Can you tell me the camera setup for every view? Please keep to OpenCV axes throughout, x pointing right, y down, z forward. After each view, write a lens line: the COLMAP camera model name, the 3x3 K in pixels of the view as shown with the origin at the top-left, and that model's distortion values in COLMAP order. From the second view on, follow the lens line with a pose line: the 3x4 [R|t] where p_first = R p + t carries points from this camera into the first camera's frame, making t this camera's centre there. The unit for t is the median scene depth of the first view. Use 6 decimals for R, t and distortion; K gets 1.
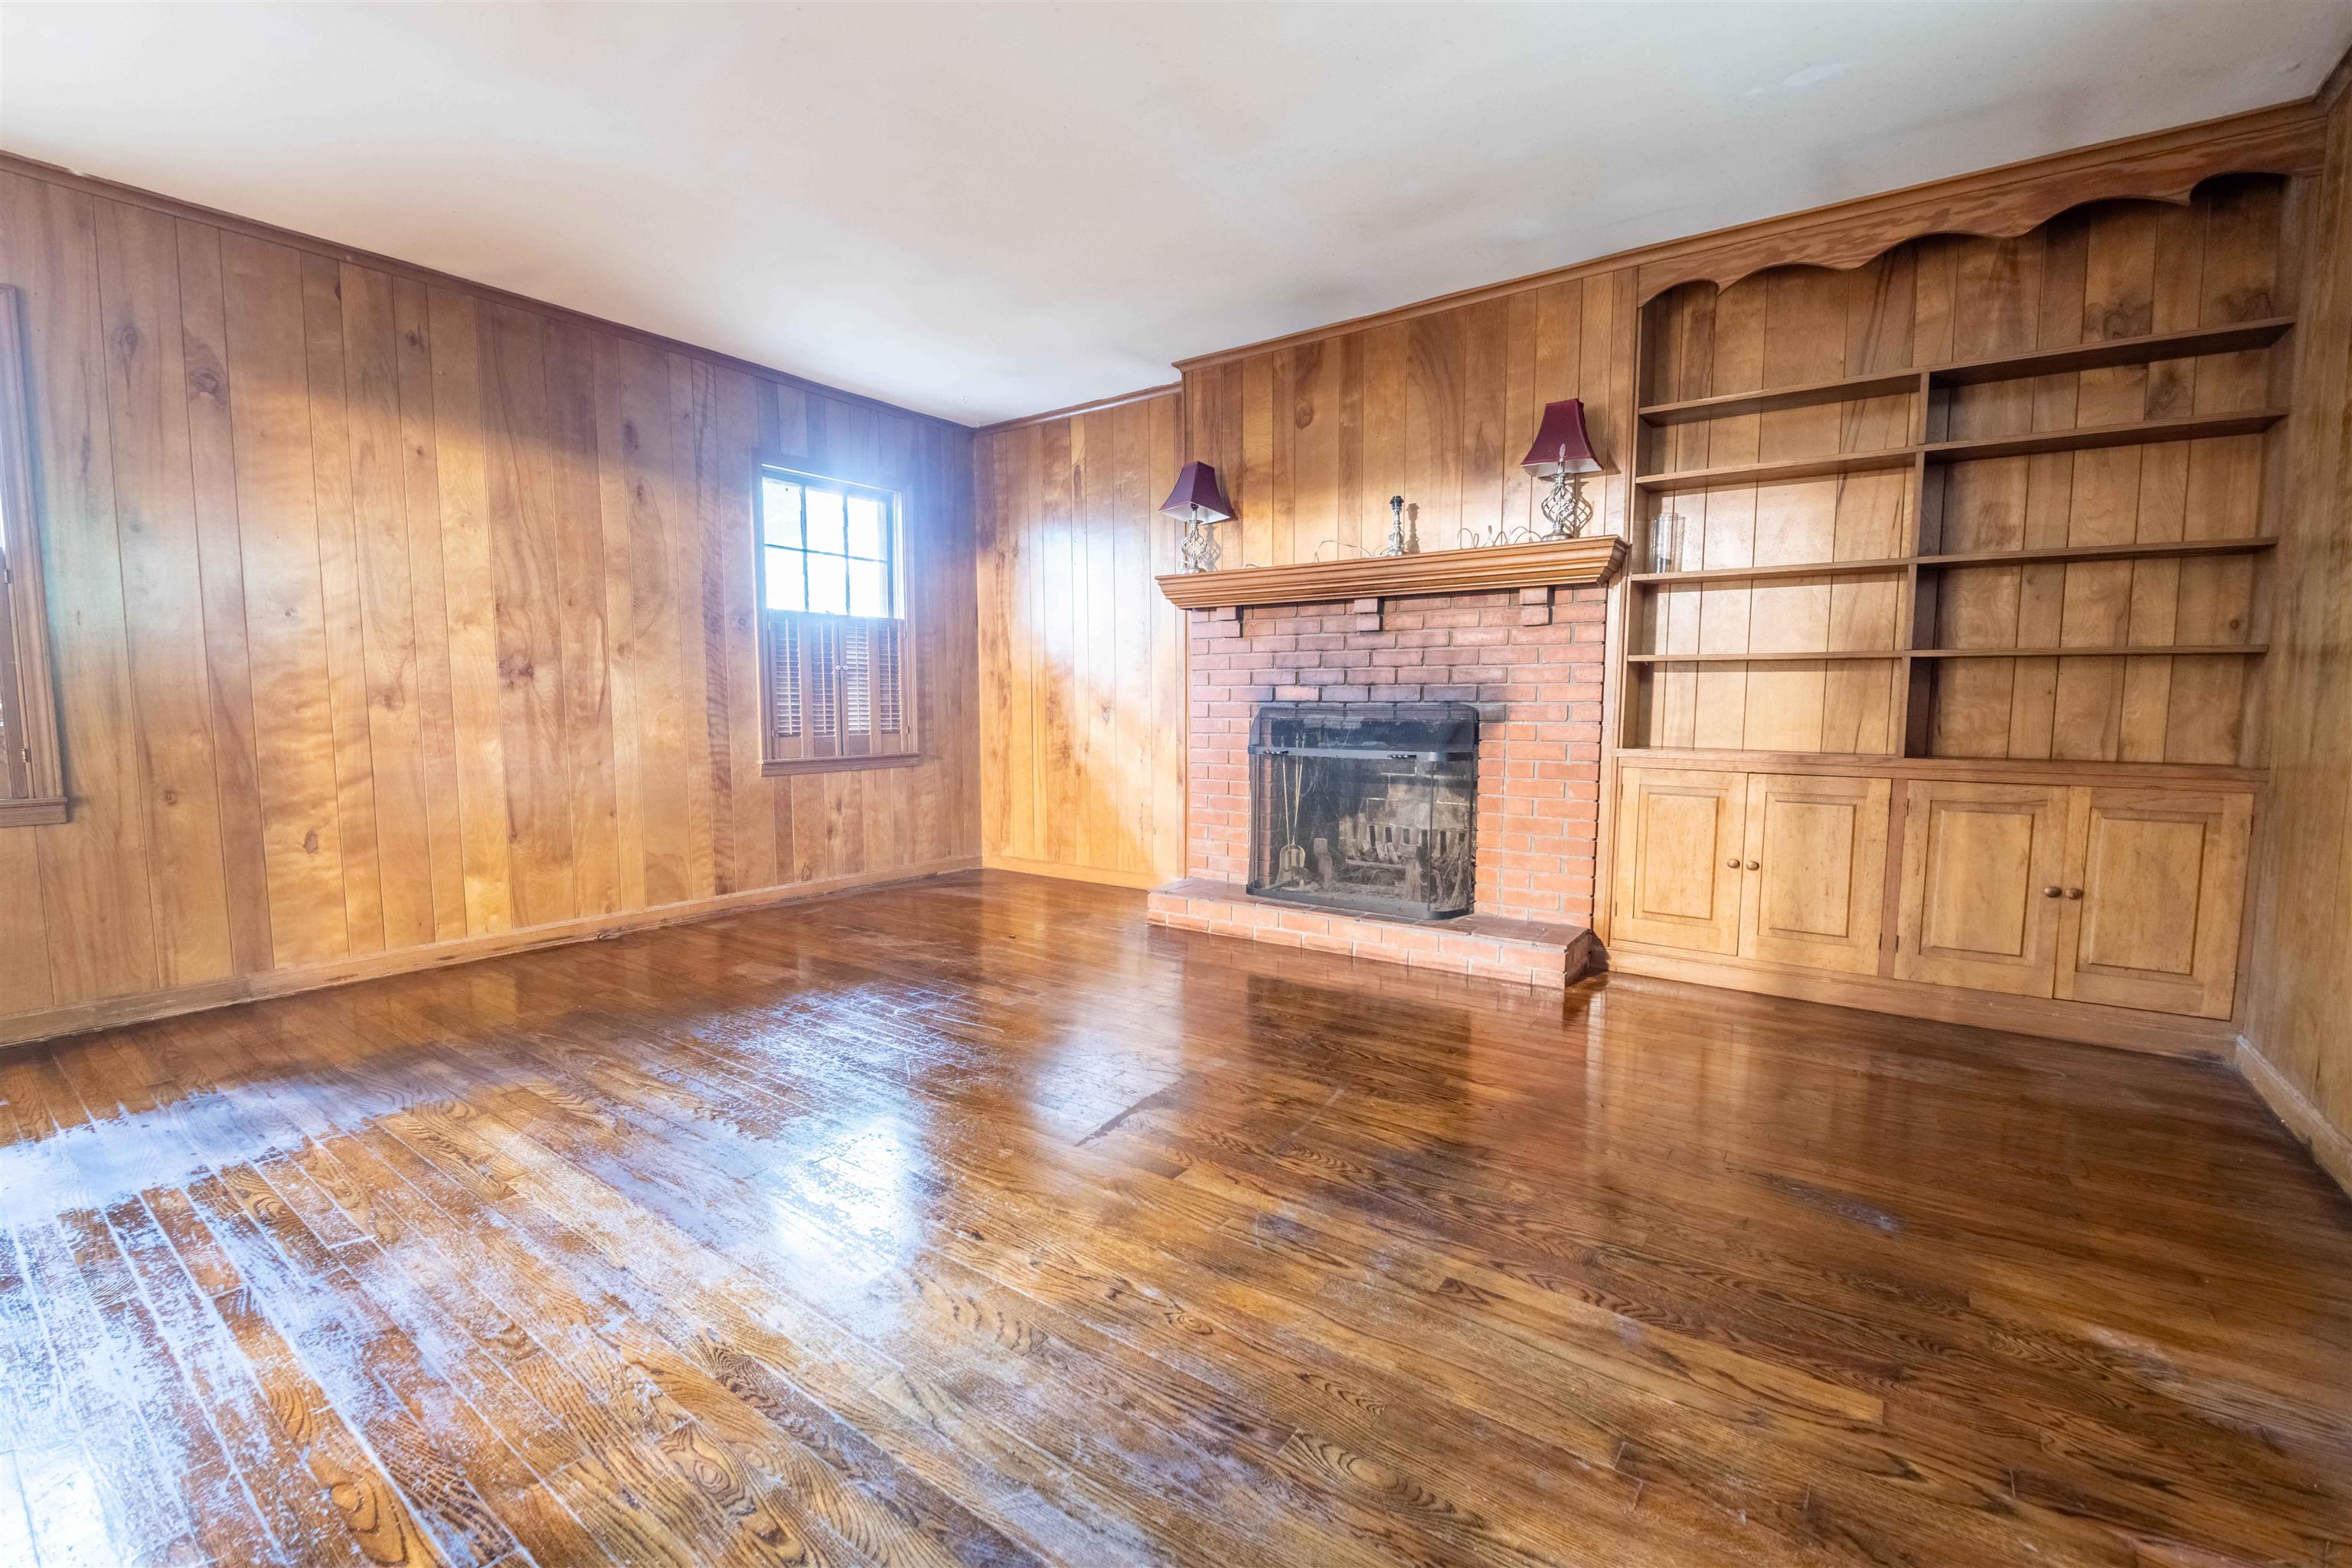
lens RADIAL K [[1012.6, 0, 1153.1], [0, 1012.6, 794.9], [0, 0, 1]] dist [0.002930, -0.011267]
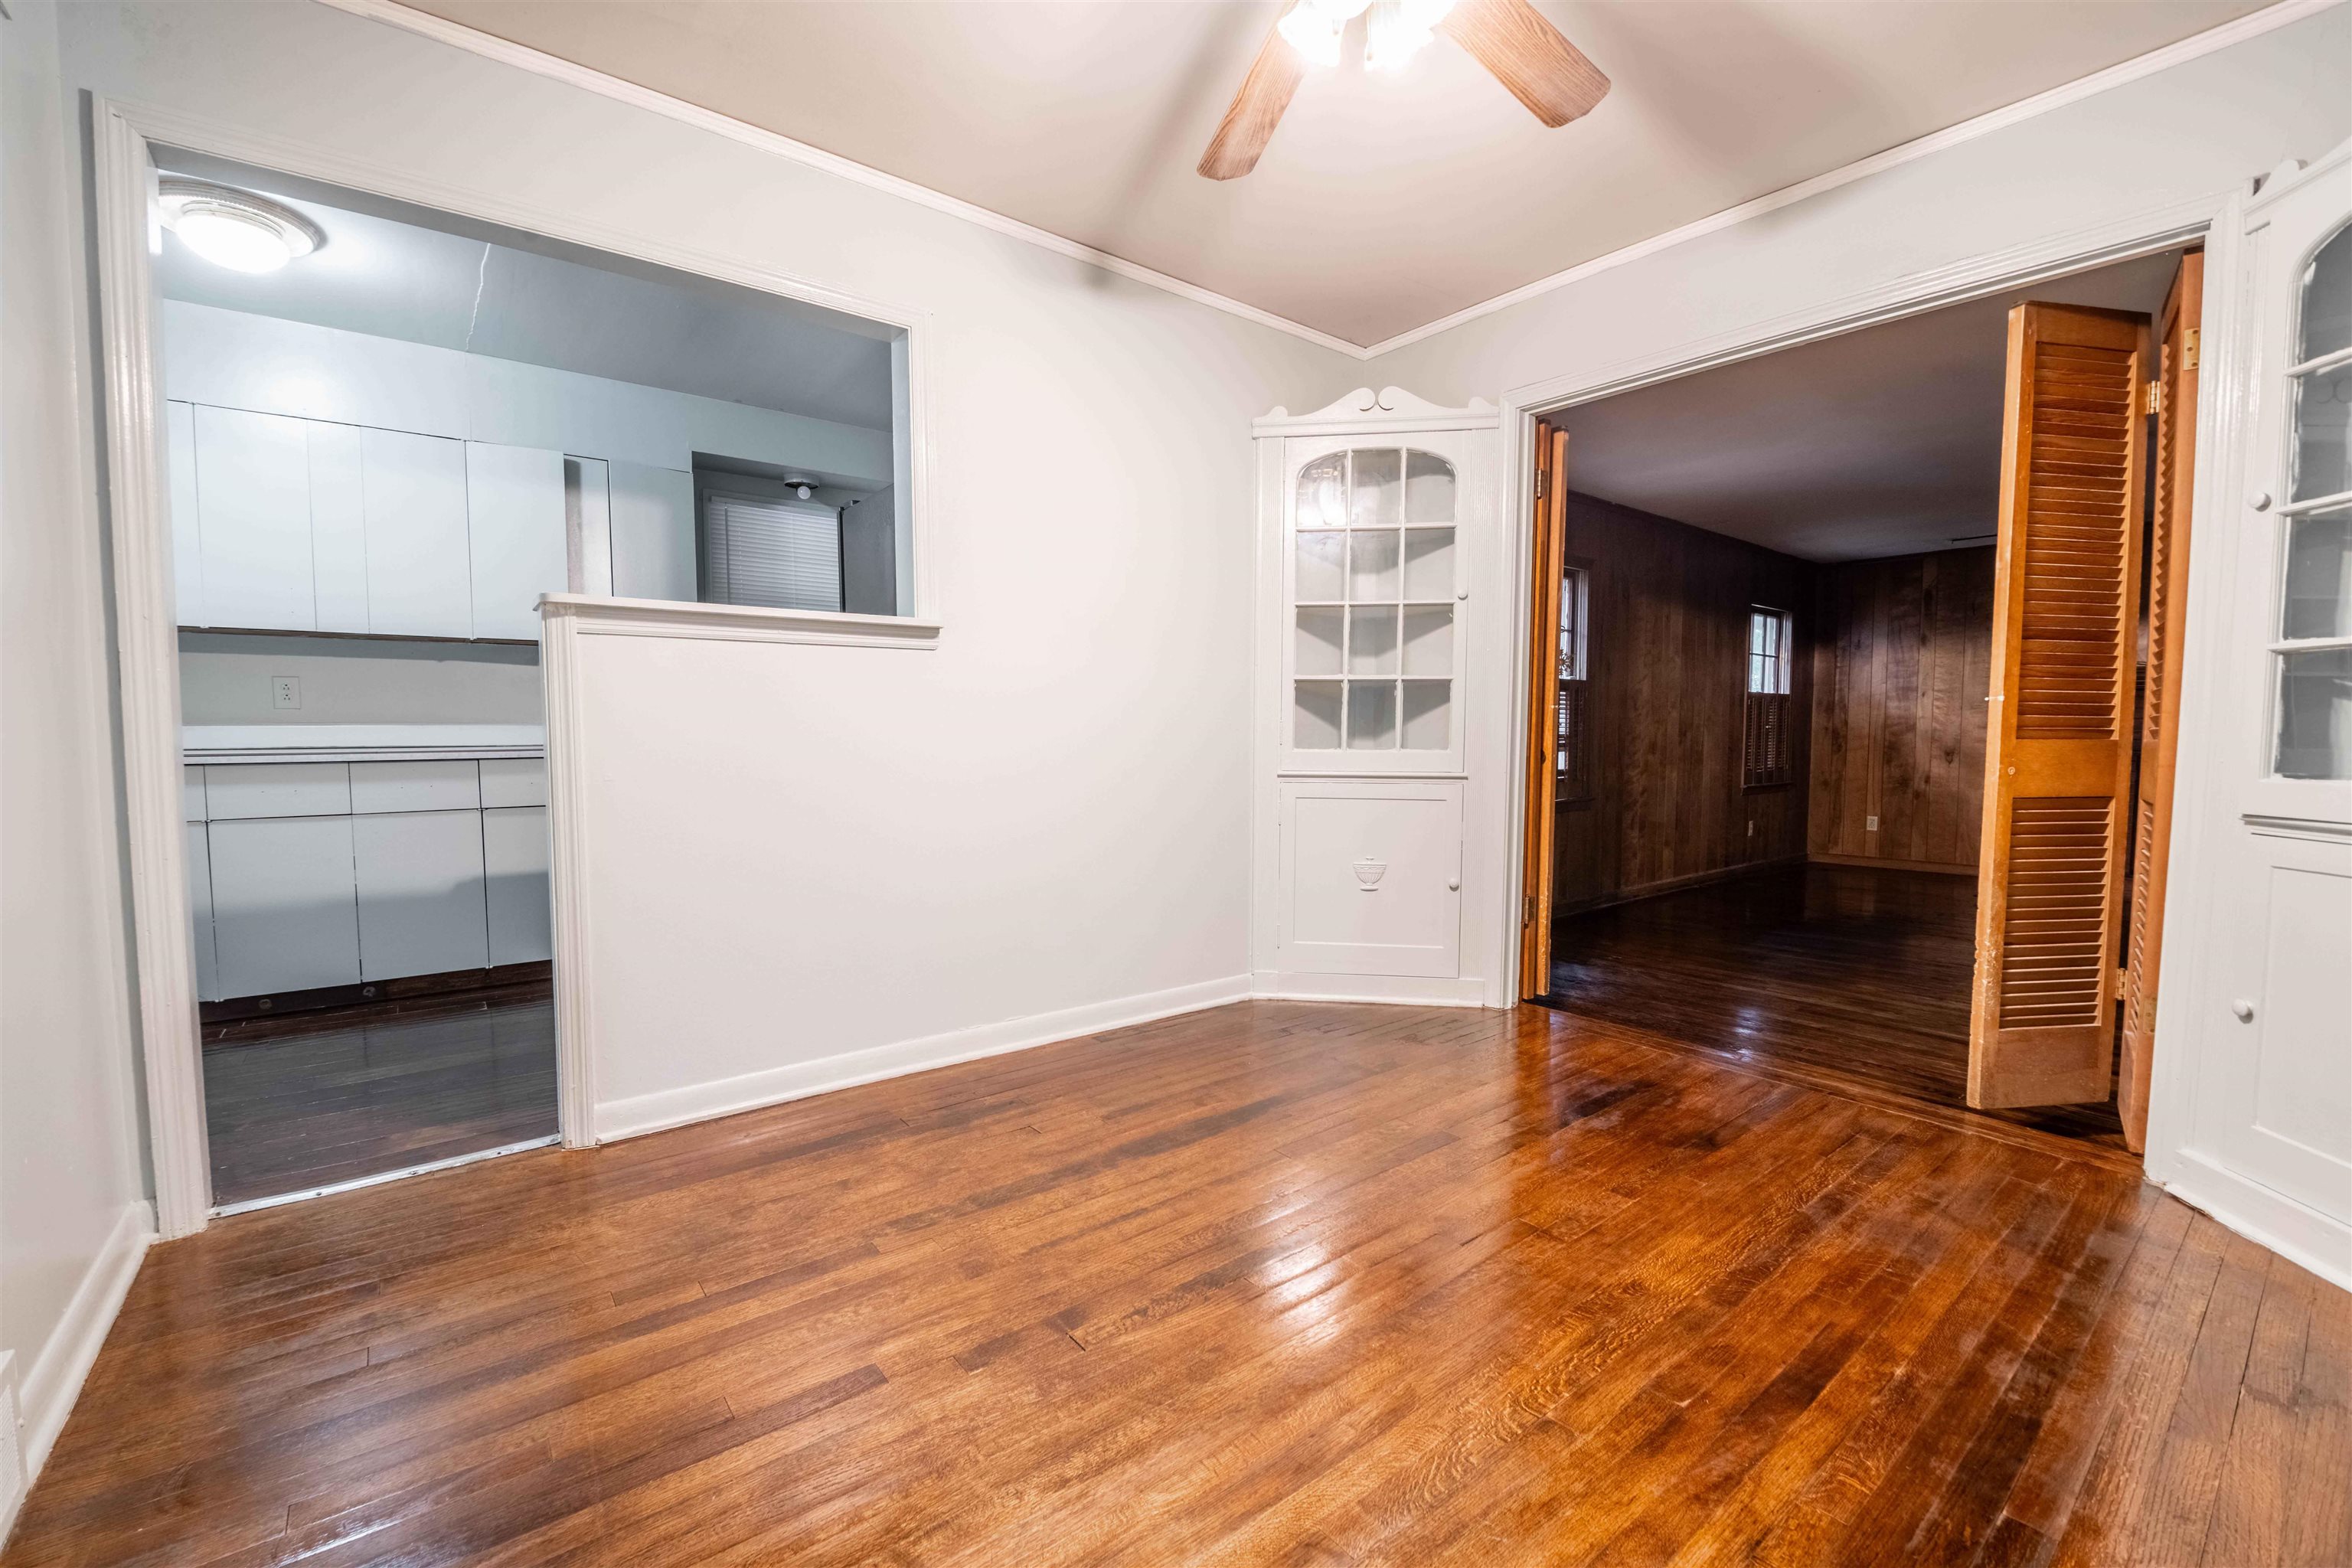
lens RADIAL K [[971.5, 0, 1116.8], [0, 971.5, 794.4], [0, 0, 1]] dist [-0.026763, 0.000105]
pose [[0.955894, 0.018214, -0.293146, -1.036927], [-0.026541, 0.999349, -0.024453, 0.051958], [0.292510, 0.031155, 0.955755, -0.872571]]
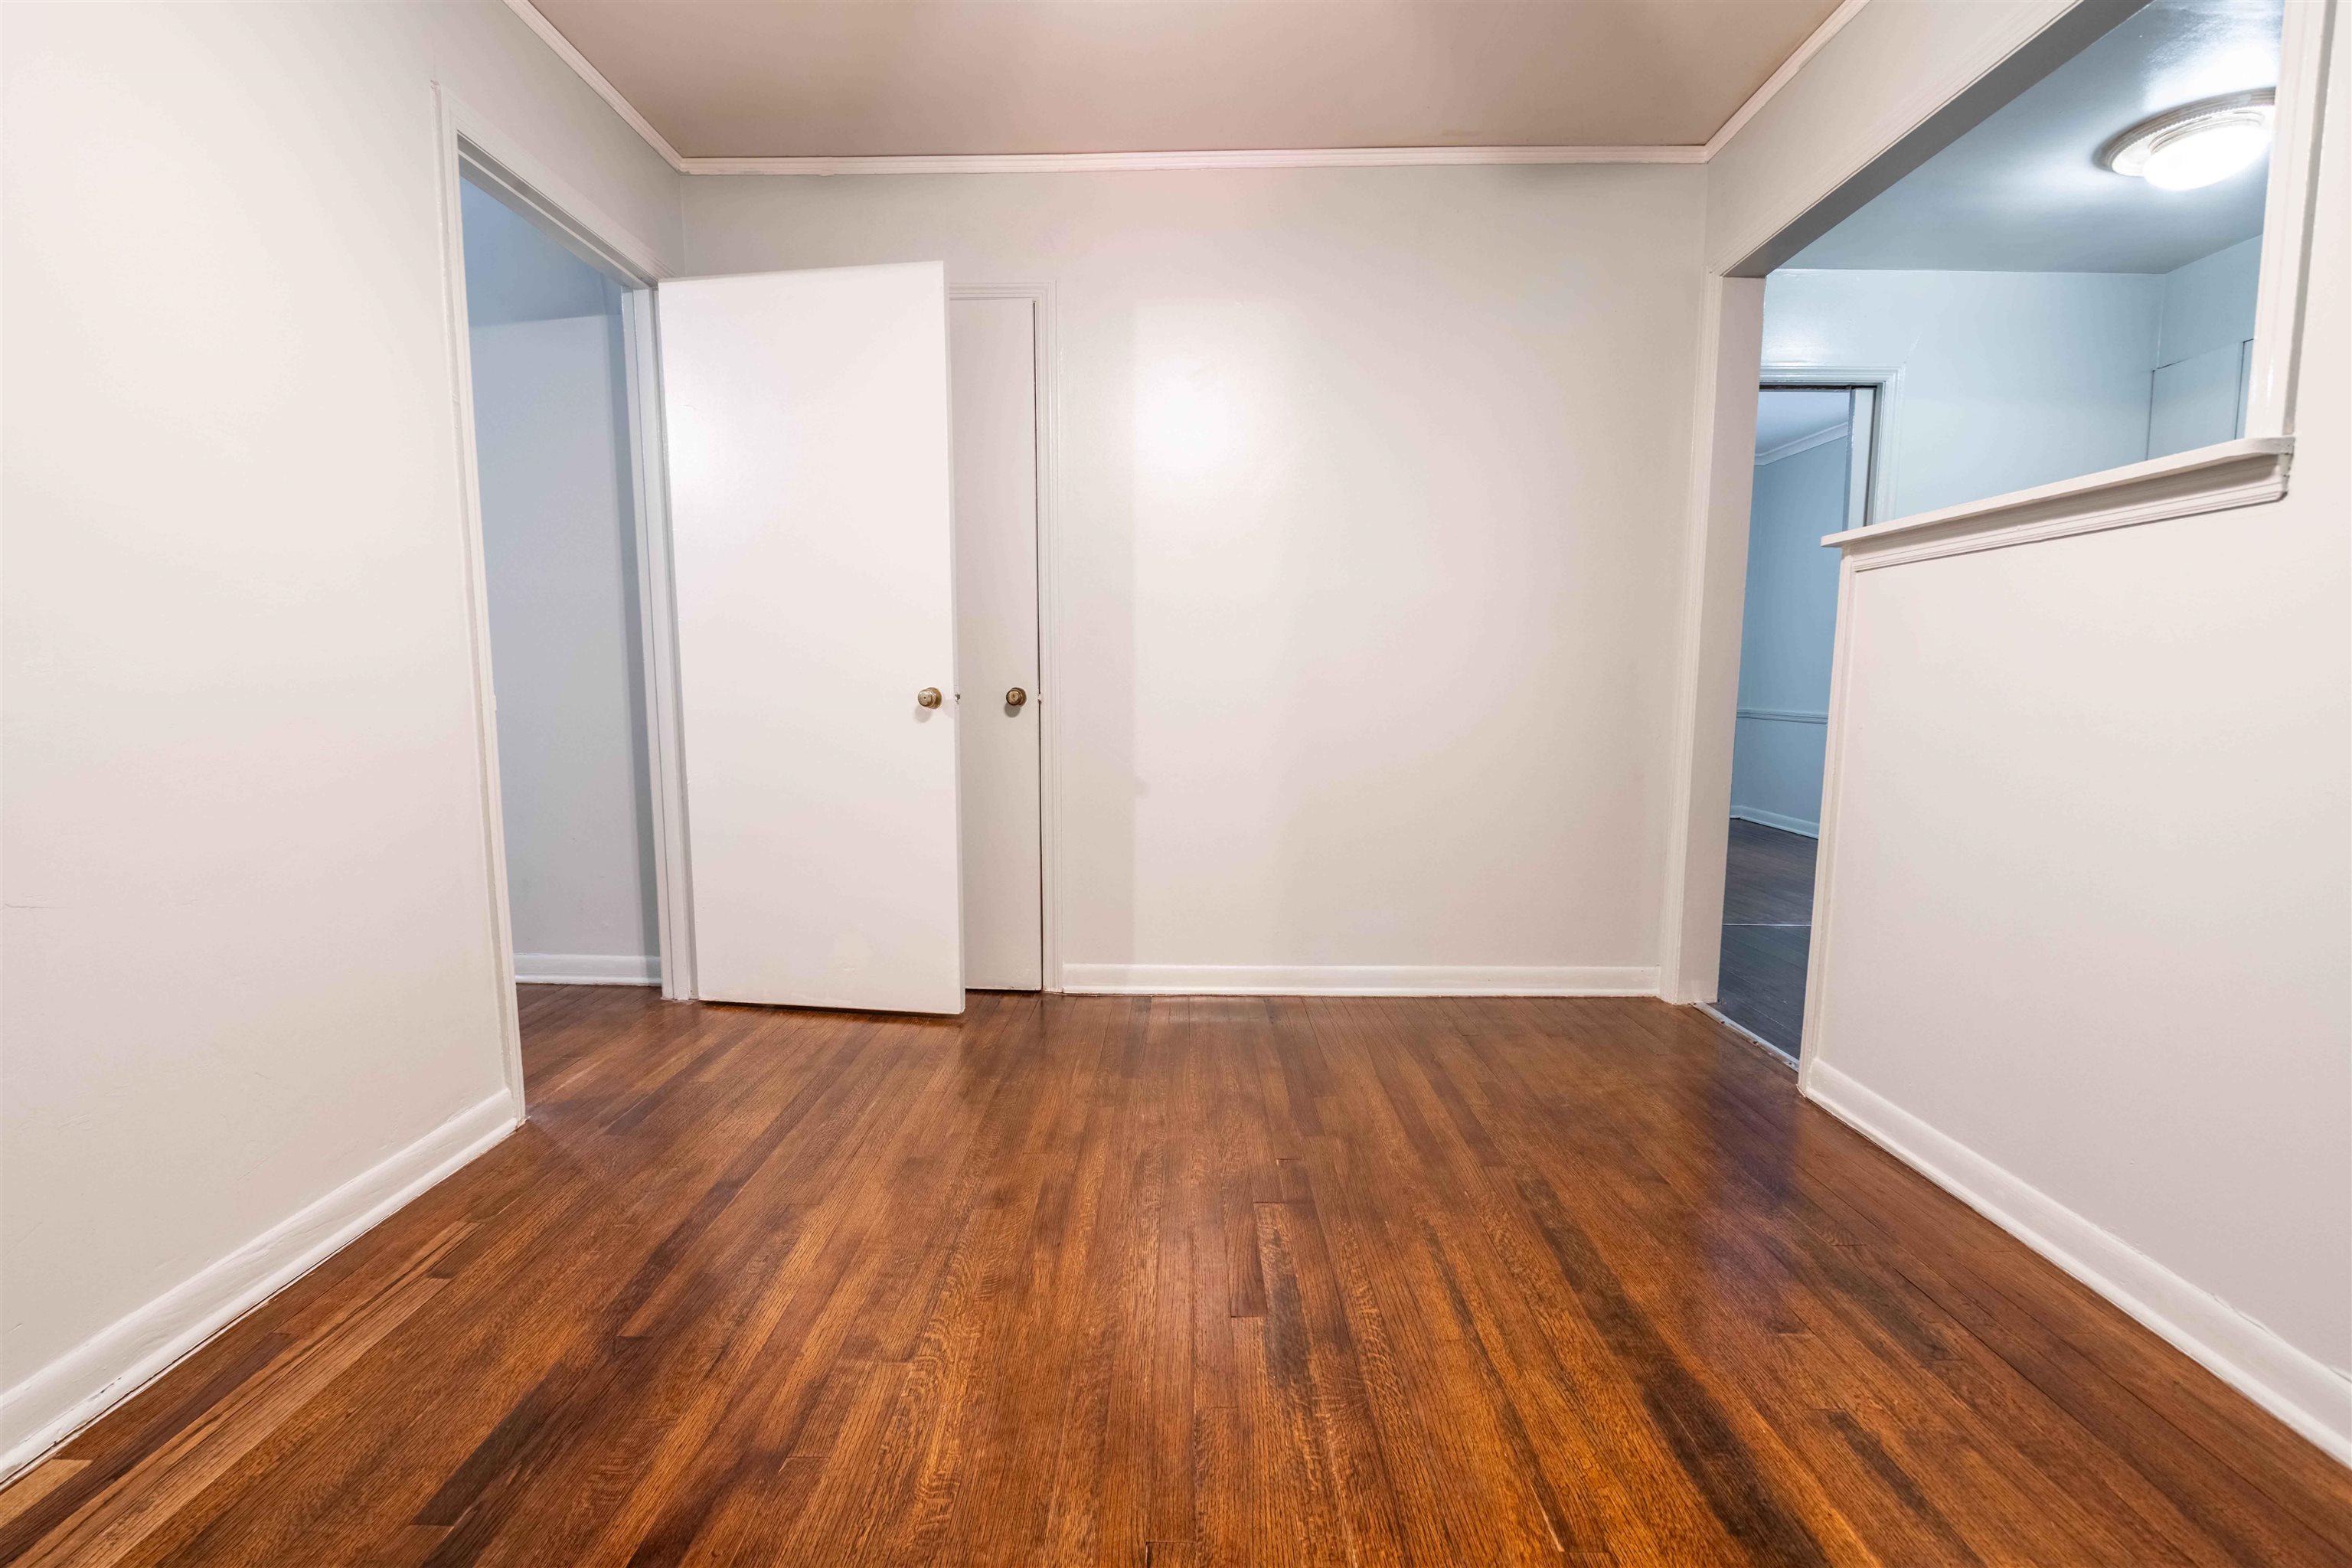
lens RADIAL K [[1019.2, 0, 1184.3], [0, 1019.2, 791.6], [0, 0, 1]] dist [-0.000733, -0.012404]
pose [[-0.803385, 0.064976, -0.591904, -0.862664], [-0.058531, 0.980598, 0.187088, -0.010902], [0.592576, 0.184949, -0.783995, -0.188495]]
